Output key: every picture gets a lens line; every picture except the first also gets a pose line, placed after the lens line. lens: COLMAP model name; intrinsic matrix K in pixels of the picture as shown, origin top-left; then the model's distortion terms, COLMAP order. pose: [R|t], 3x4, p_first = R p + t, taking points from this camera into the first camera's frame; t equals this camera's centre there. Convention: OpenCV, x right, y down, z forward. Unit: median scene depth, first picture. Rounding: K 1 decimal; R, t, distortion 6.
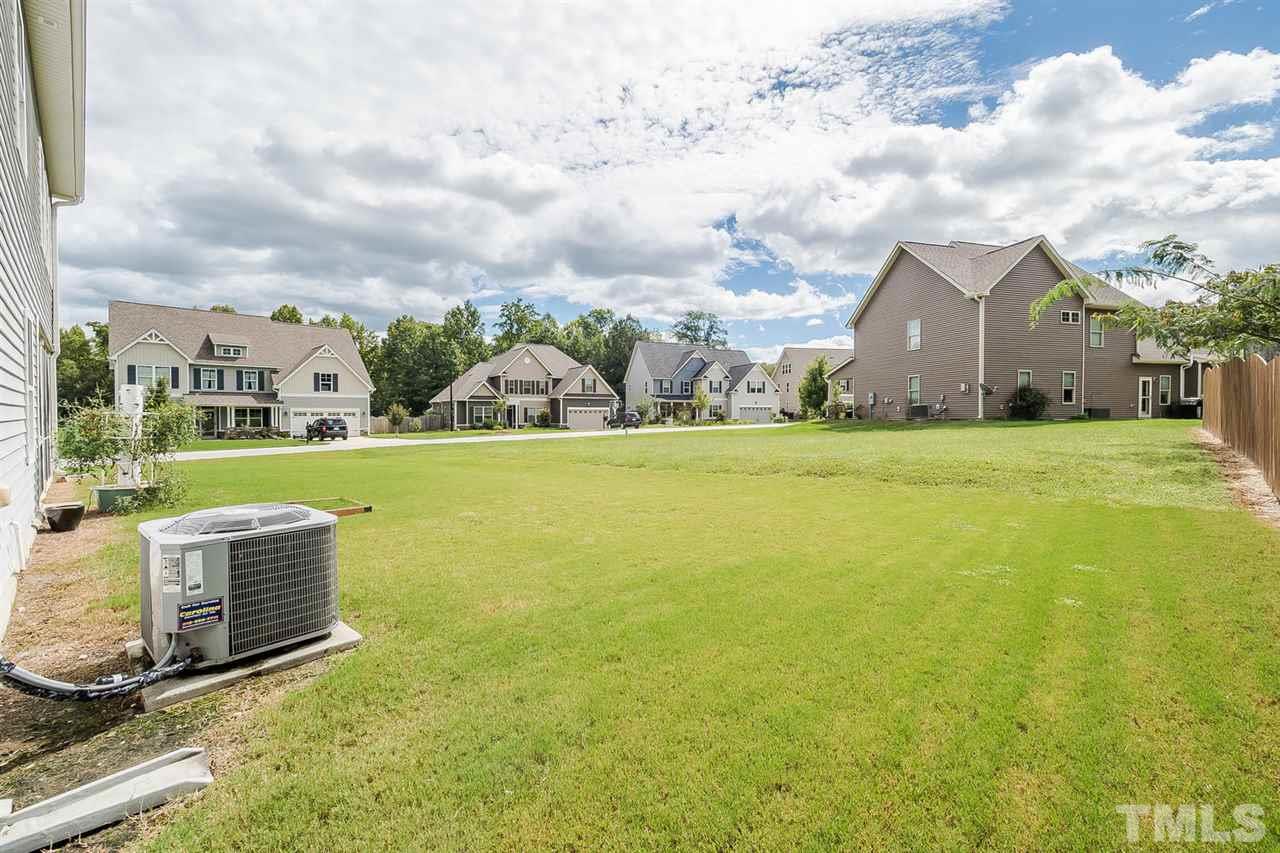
lens RADIAL K [[537.6, 0, 647.0], [0, 537.6, 422.1], [0, 0, 1]] dist [0.000441, -0.016984]
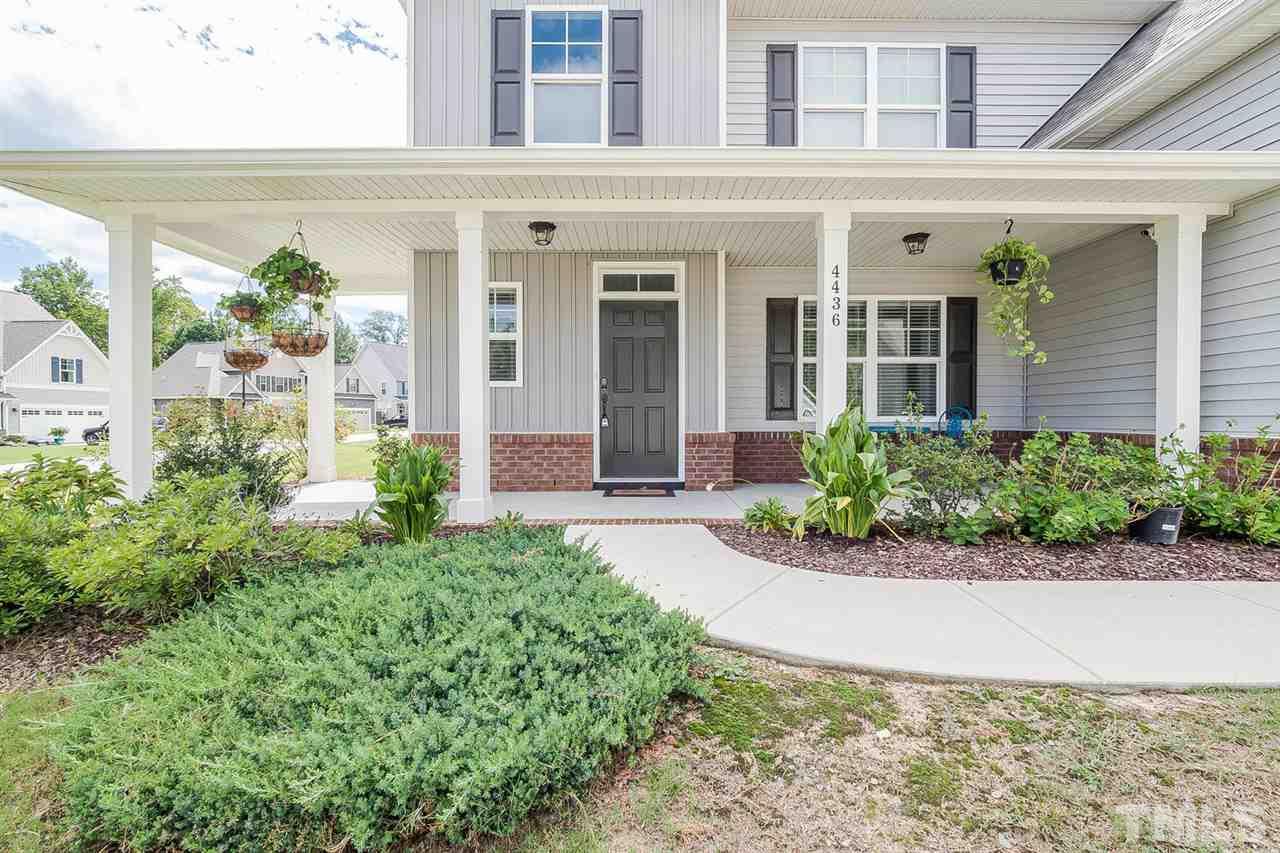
lens RADIAL K [[559.0, 0, 641.0], [0, 559.0, 424.9], [0, 0, 1]] dist [-0.002645, -0.000327]
pose [[0.748902, -0.004339, 0.662666, -0.398305], [0.004886, 0.999988, 0.001026, 0.004401], [-0.662662, 0.002470, 0.748914, -0.094592]]
